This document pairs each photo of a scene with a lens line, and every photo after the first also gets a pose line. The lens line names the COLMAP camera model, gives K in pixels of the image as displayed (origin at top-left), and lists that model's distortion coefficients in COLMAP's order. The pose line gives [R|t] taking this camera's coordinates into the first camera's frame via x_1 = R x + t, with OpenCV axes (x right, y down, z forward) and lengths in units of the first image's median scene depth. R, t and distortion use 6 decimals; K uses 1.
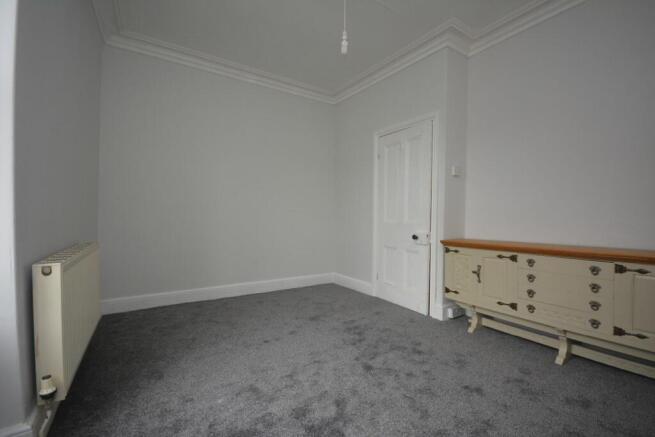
lens RADIAL K [[287.5, 0, 328.3], [0, 287.5, 218.3], [0, 0, 1]] dist [-0.001338, -0.000257]
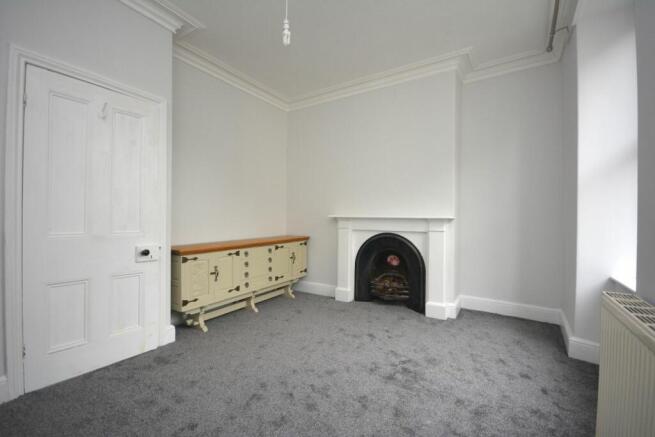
lens RADIAL K [[287.5, 0, 328.2], [0, 287.5, 218.9], [0, 0, 1]] dist [-0.001338, -0.000257]
pose [[-0.416500, 0.000809, 0.909135, -0.779420], [0.015323, 0.999864, 0.006131, -0.026585], [-0.909007, 0.016484, -0.416456, 1.182210]]
